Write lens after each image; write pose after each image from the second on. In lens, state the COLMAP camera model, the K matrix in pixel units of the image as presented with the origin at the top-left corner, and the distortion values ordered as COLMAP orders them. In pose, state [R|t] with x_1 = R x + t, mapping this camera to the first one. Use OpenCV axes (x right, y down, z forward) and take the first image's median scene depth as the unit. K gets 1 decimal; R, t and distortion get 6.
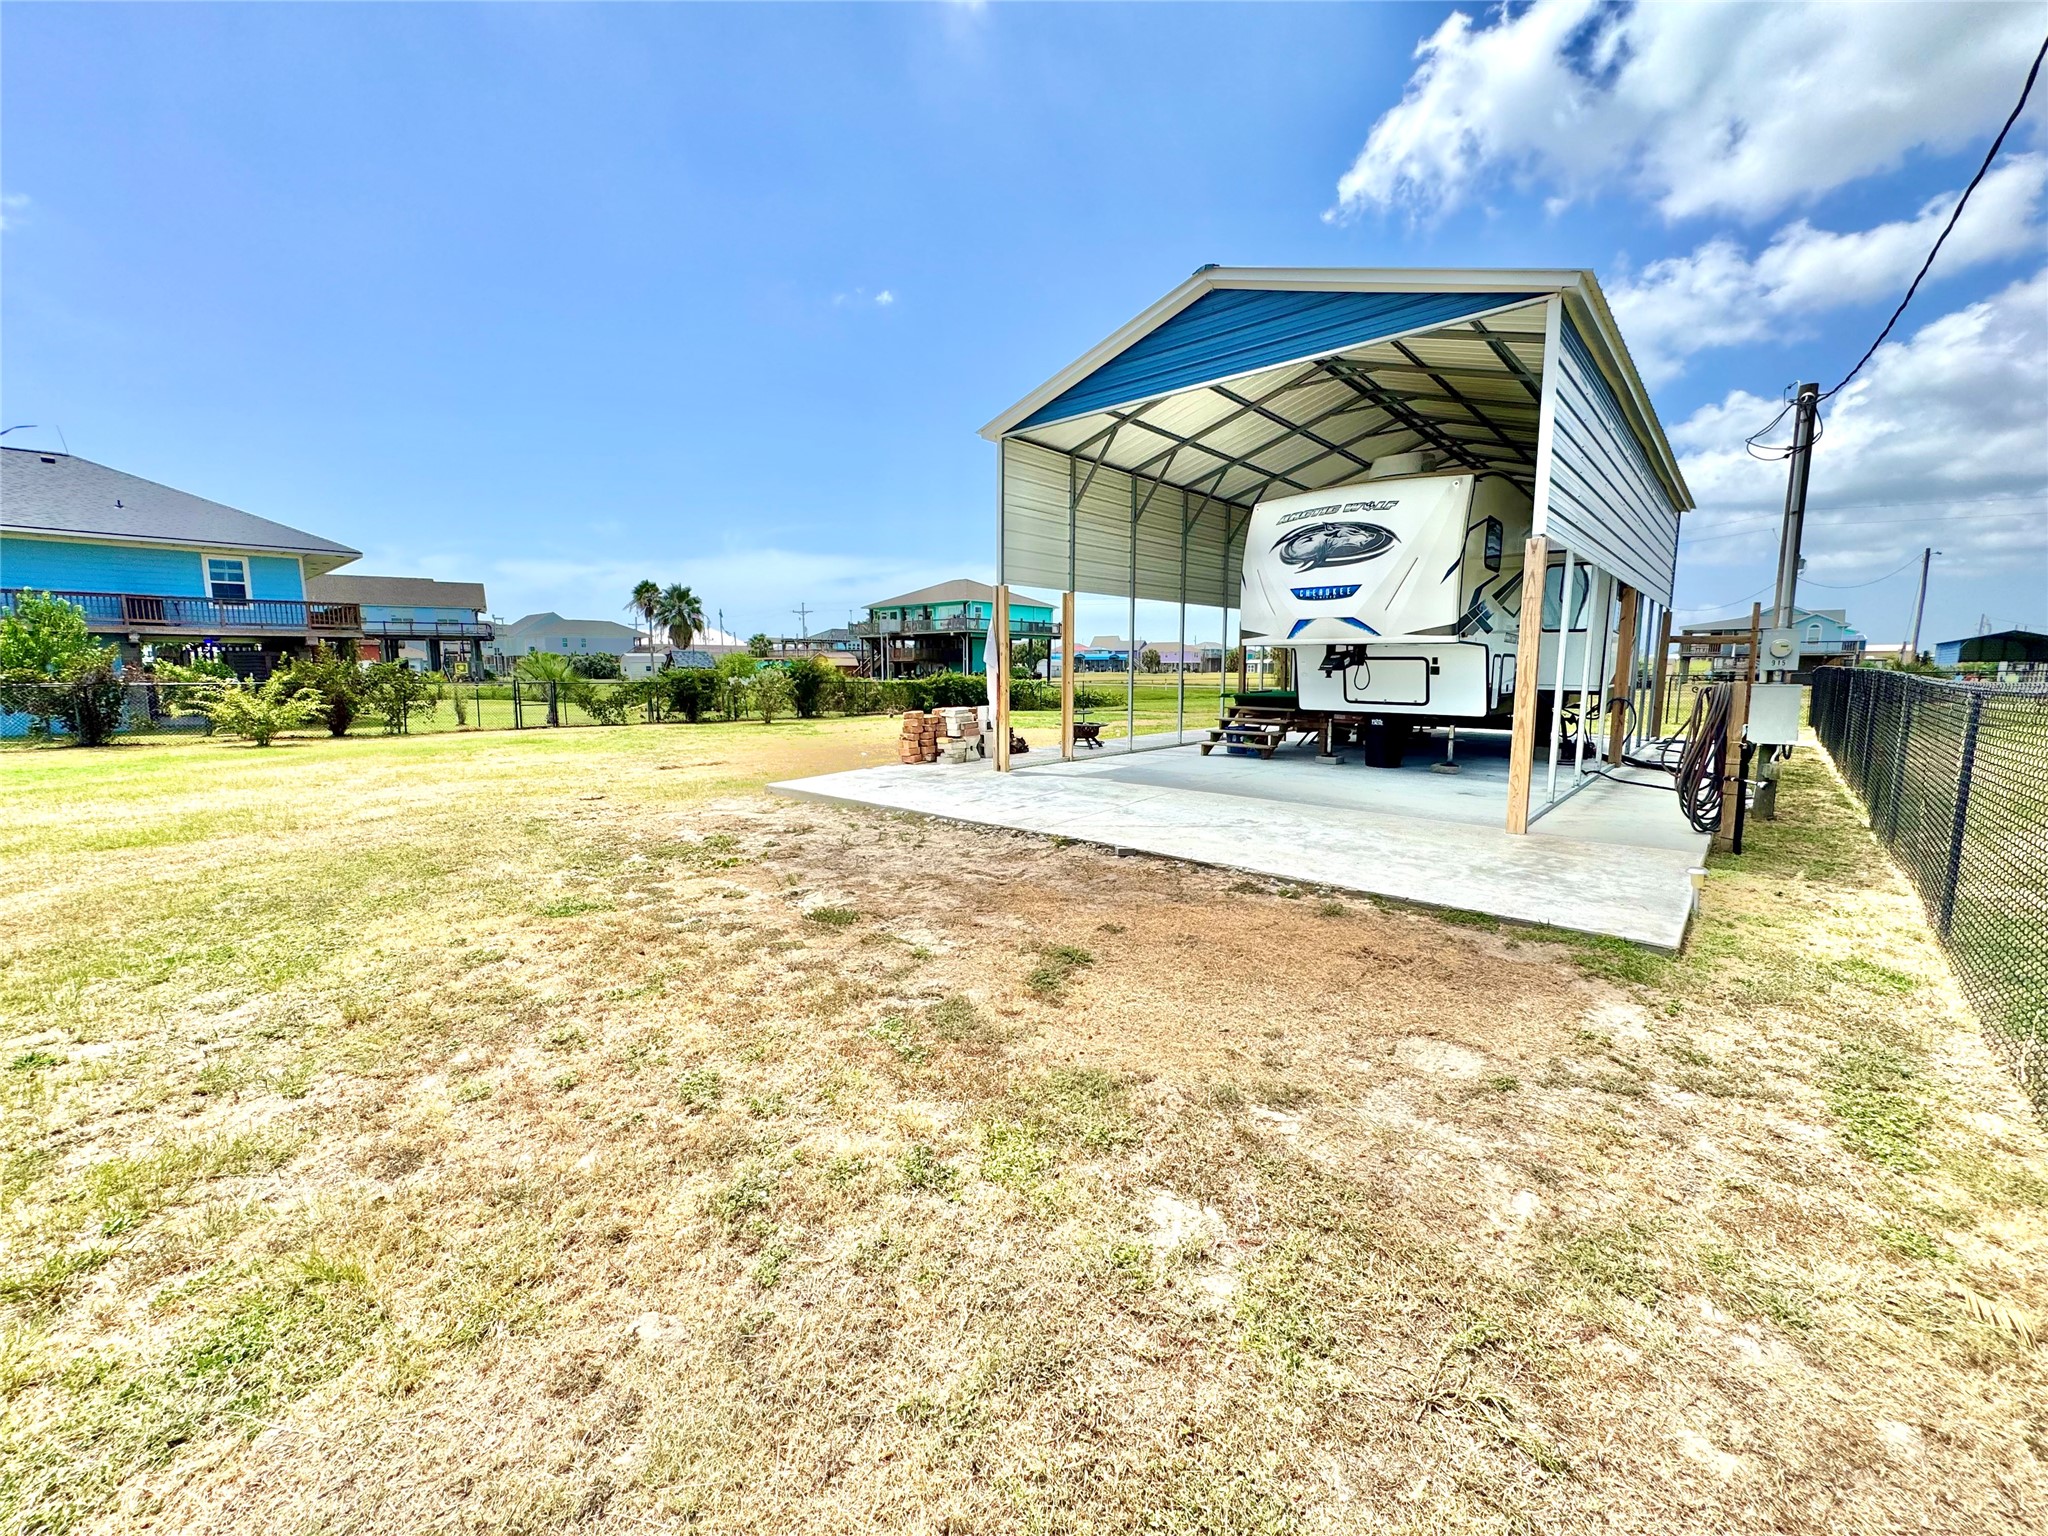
lens RADIAL K [[818.8, 0, 1022.4], [0, 818.8, 767.8], [0, 0, 1]] dist [-0.002620, -0.000013]
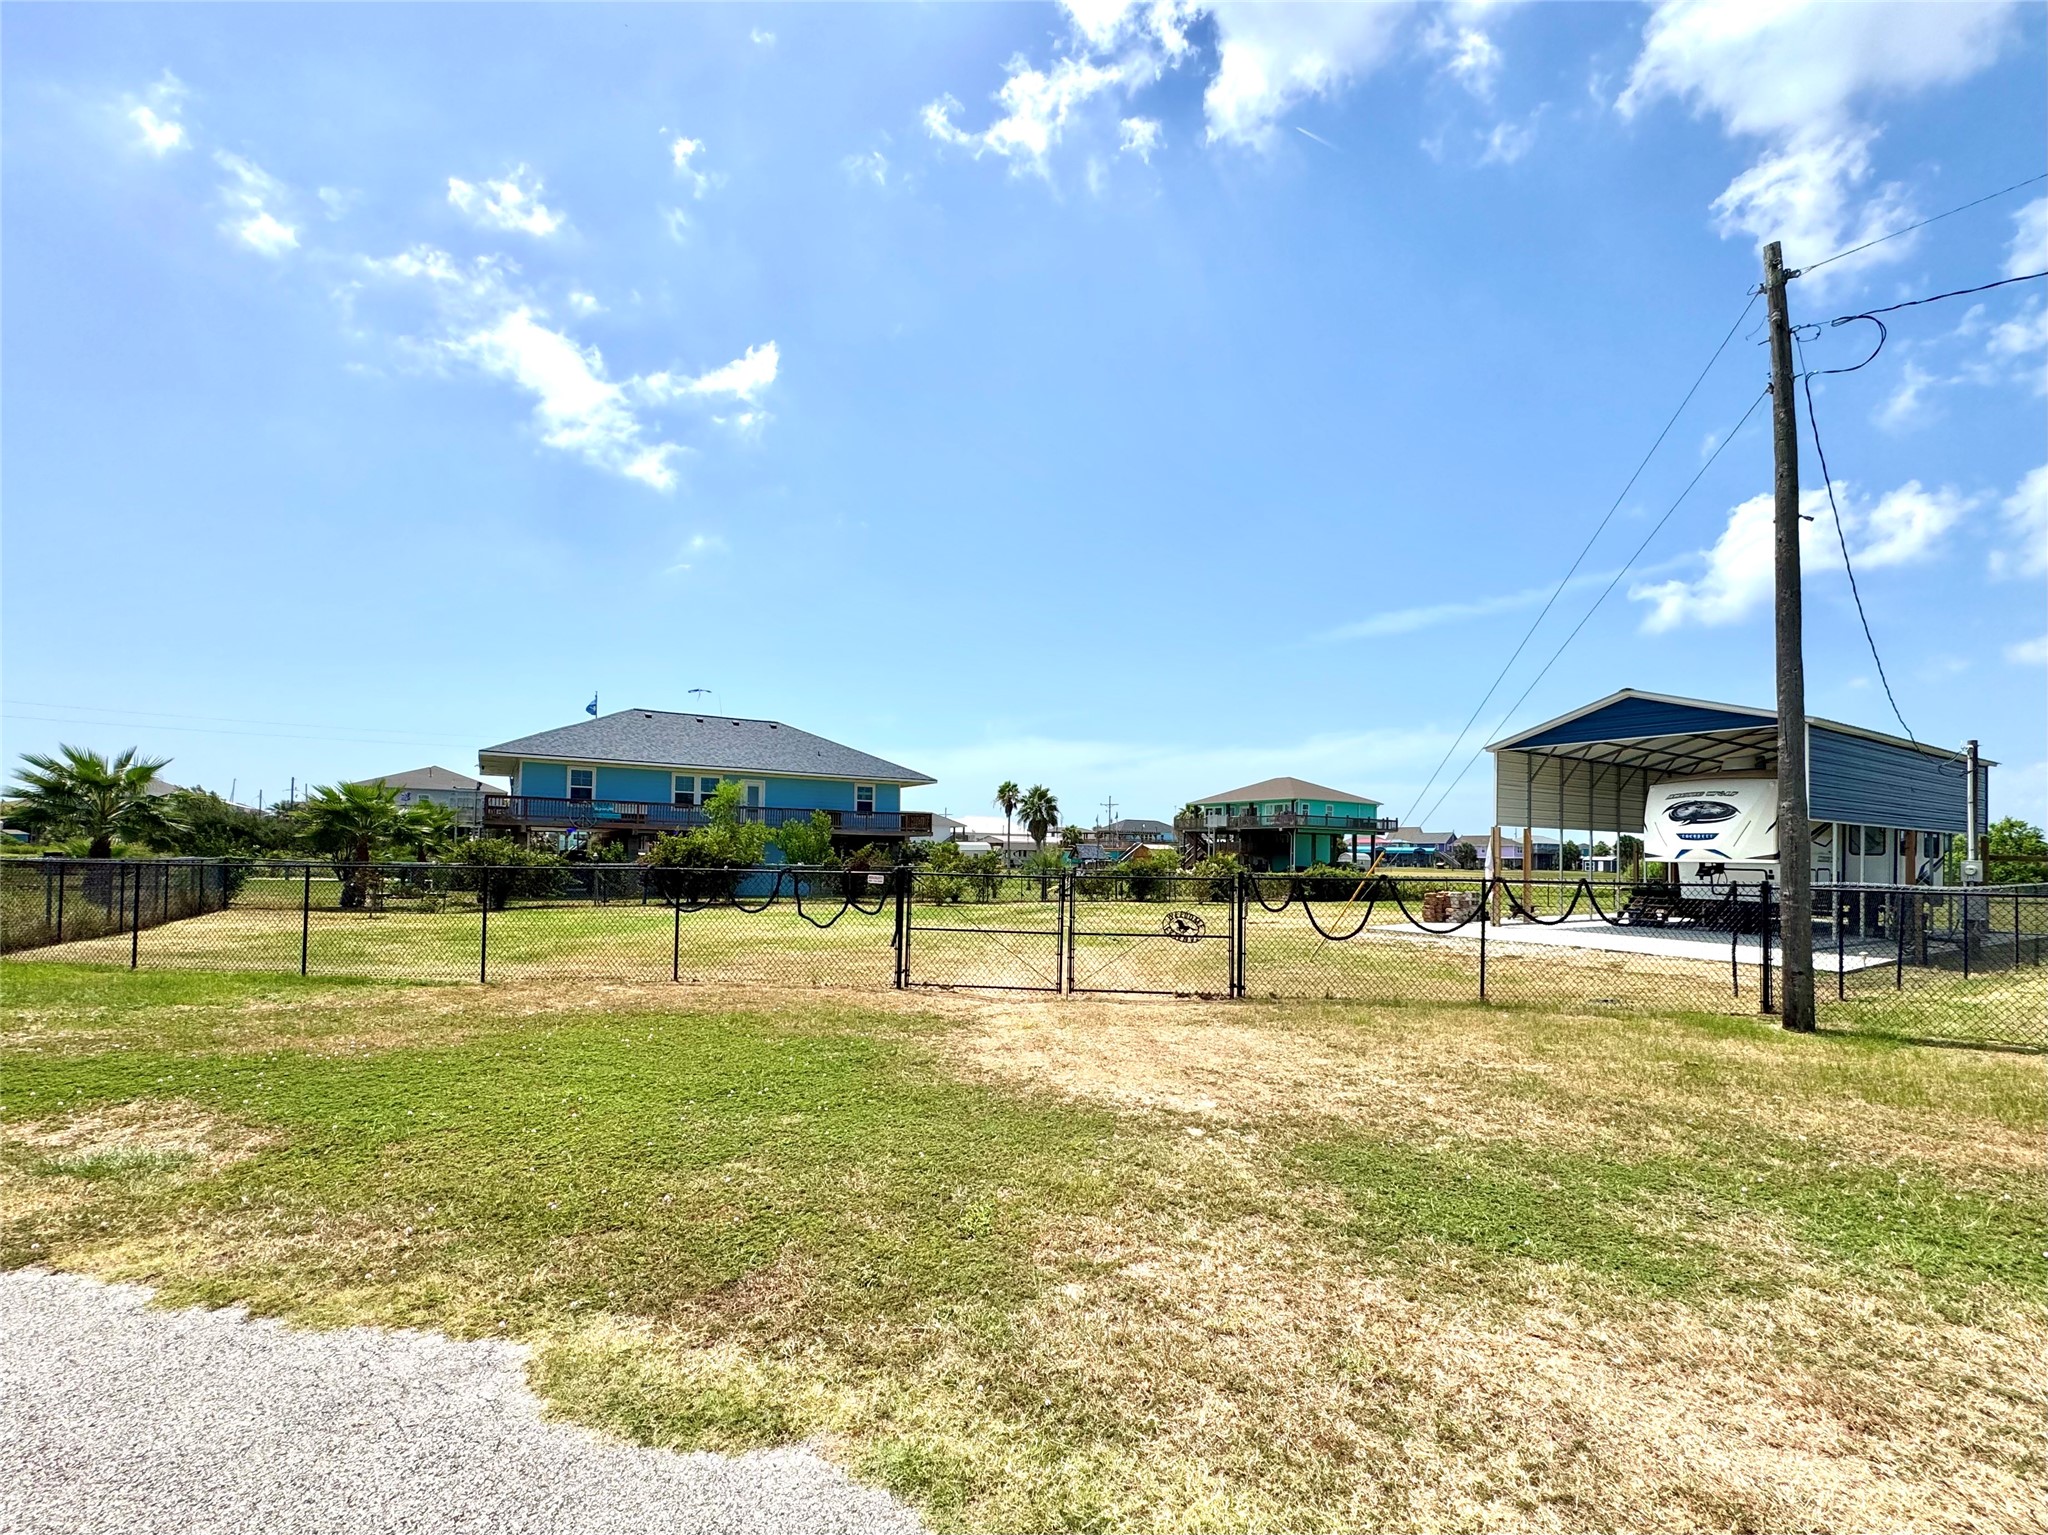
lens RADIAL K [[891.5, 0, 1044.5], [0, 891.5, 831.8], [0, 0, 1]] dist [0.000270, -0.000428]
pose [[0.963151, 0.009215, -0.268802, -0.593525], [-0.049396, 0.988474, -0.143104, 0.165838], [0.264386, 0.151109, 0.952505, -1.527956]]
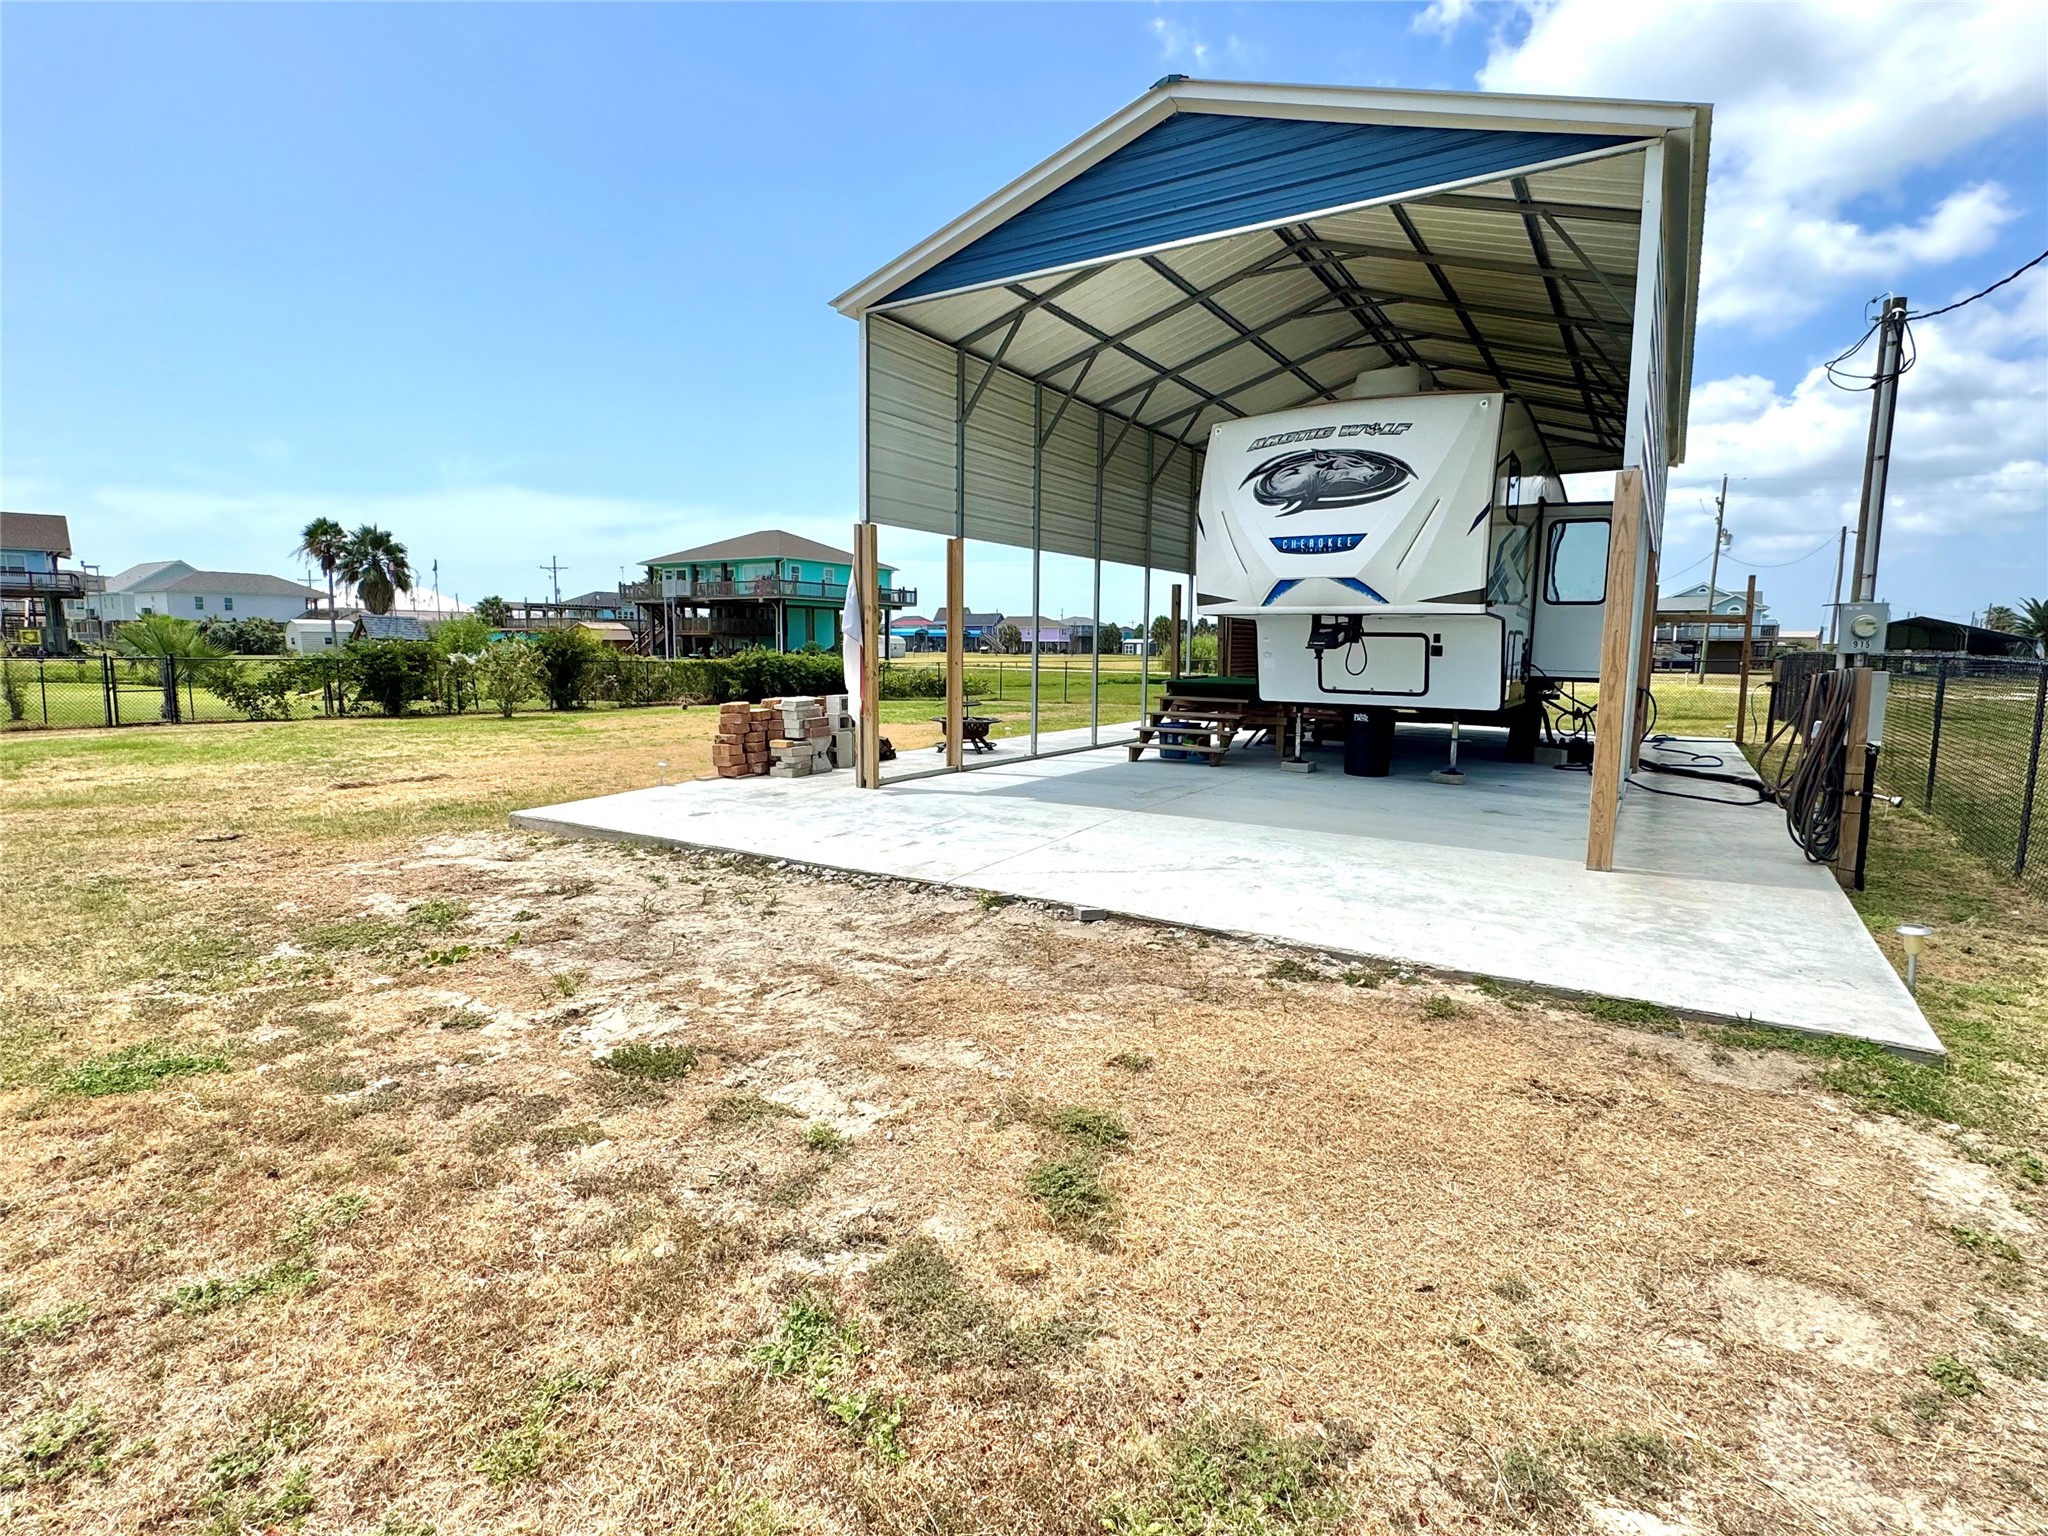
lens RADIAL K [[1016.2, 0, 1019.5], [0, 1016.2, 768.4], [0, 0, 1]] dist [-0.001629, 0.000419]
pose [[0.986052, -0.009169, 0.166186, -0.053423], [0.009597, 0.999952, -0.001770, -0.012419], [-0.166162, 0.003340, 0.986093, 0.147341]]
